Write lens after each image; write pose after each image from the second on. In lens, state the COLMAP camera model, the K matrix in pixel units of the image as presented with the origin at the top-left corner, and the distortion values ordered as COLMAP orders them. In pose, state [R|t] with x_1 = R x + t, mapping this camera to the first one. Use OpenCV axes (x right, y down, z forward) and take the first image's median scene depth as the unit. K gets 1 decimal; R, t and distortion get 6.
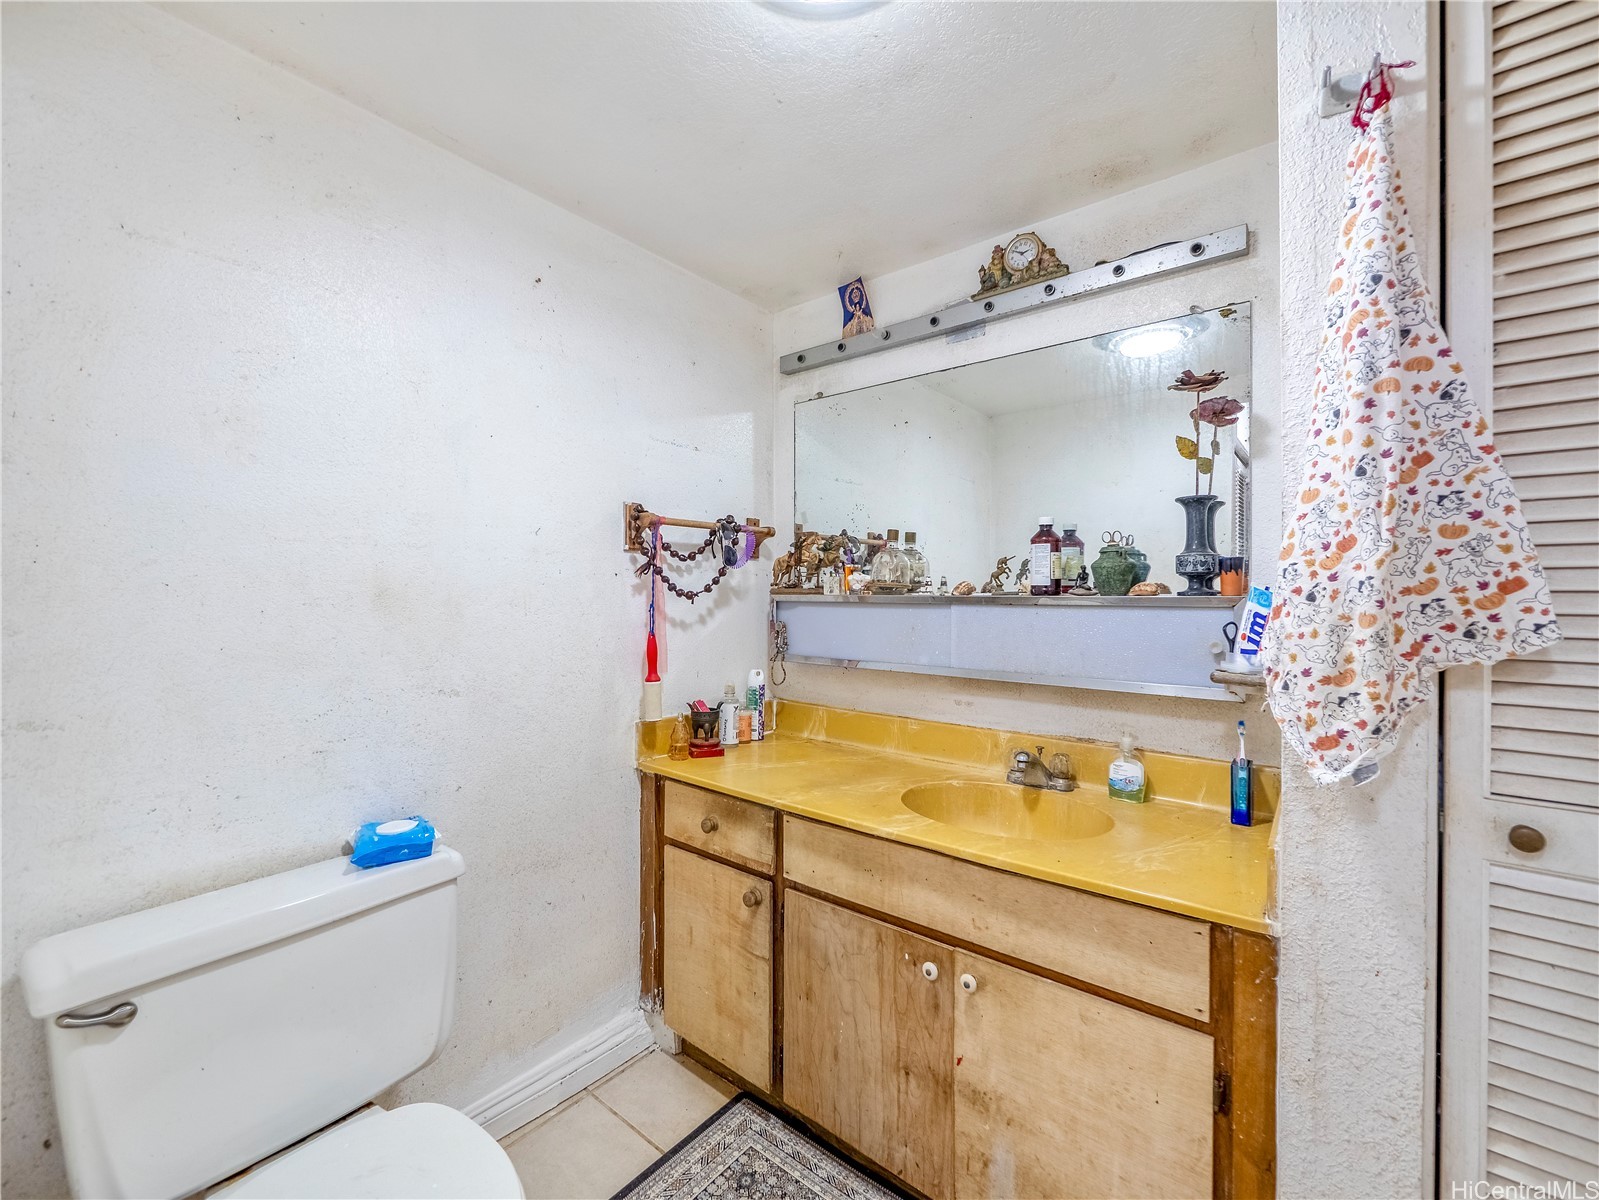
lens RADIAL K [[665.3, 0, 794.8], [0, 665.3, 601.2], [0, 0, 1]] dist [-0.006725, 0.000350]
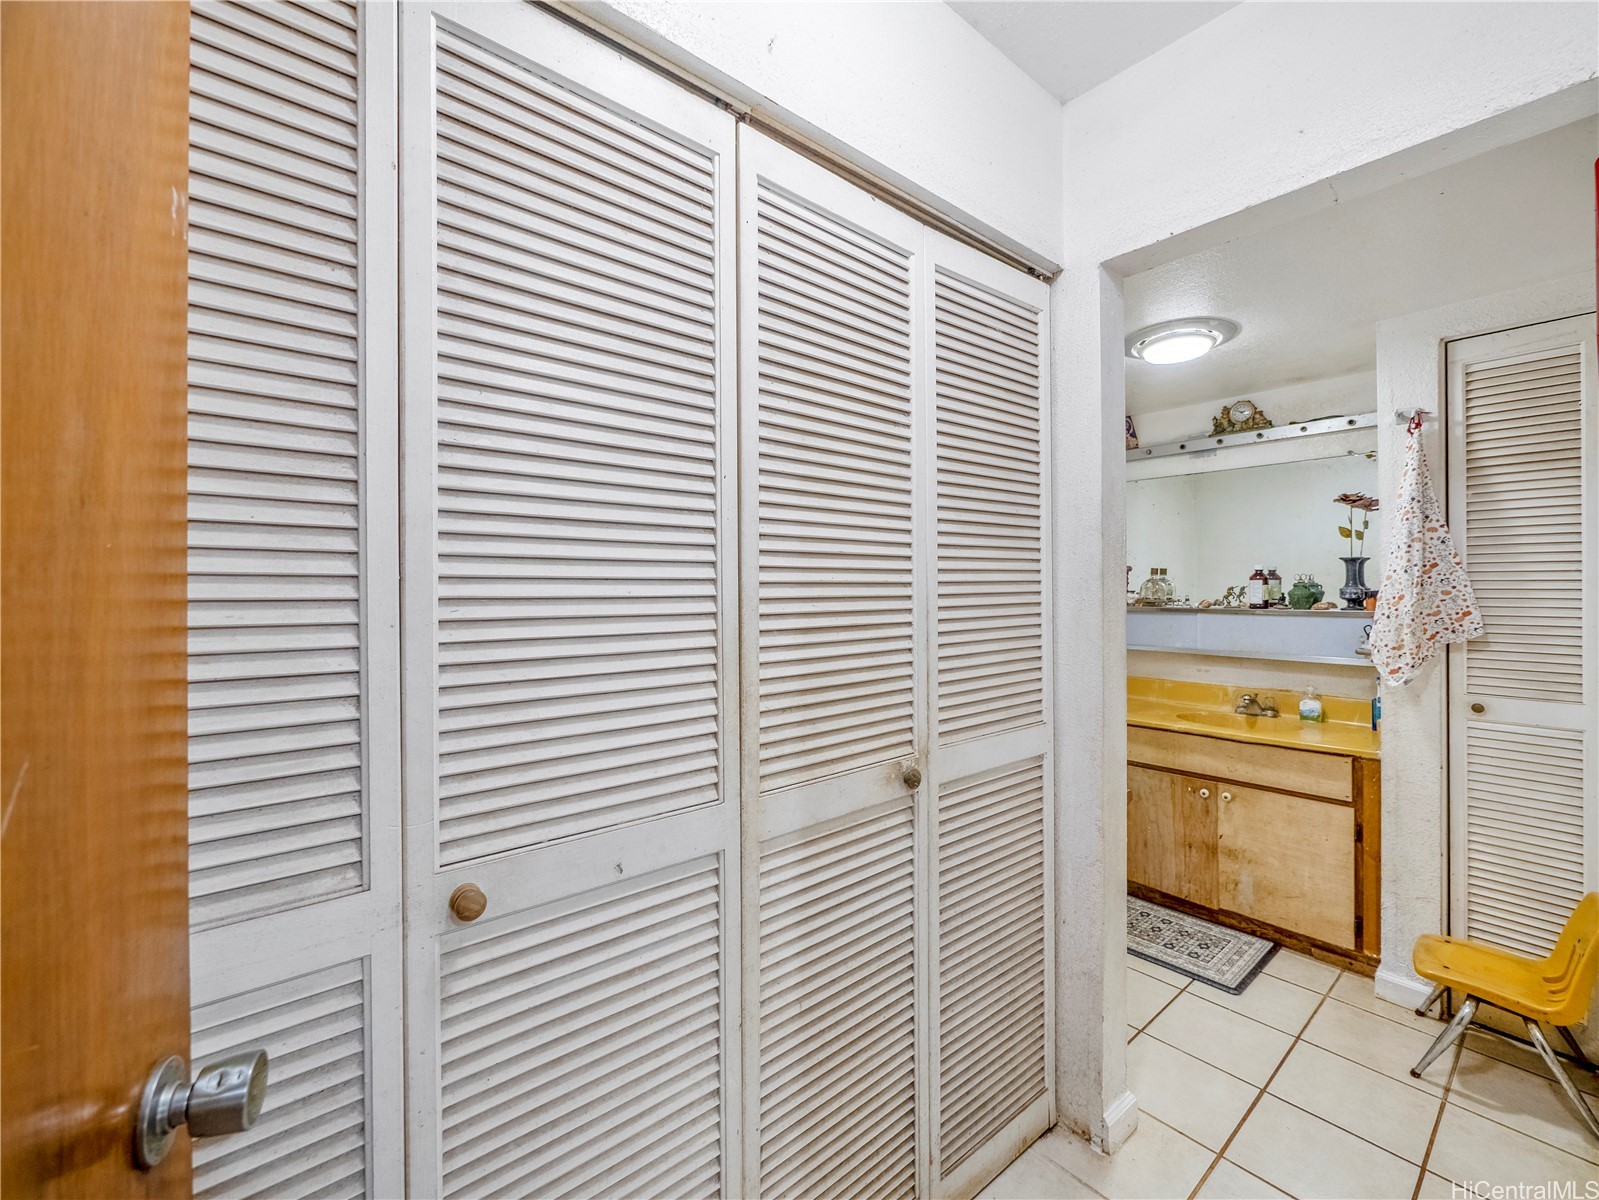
lens RADIAL K [[665.3, 0, 804.6], [0, 665.3, 590.4], [0, 0, 1]] dist [-0.006725, 0.000350]
pose [[0.982241, -0.002873, -0.187599, -0.668457], [0.001355, 0.999965, -0.008220, -0.061638], [0.187616, 0.007819, 0.982211, -1.343701]]
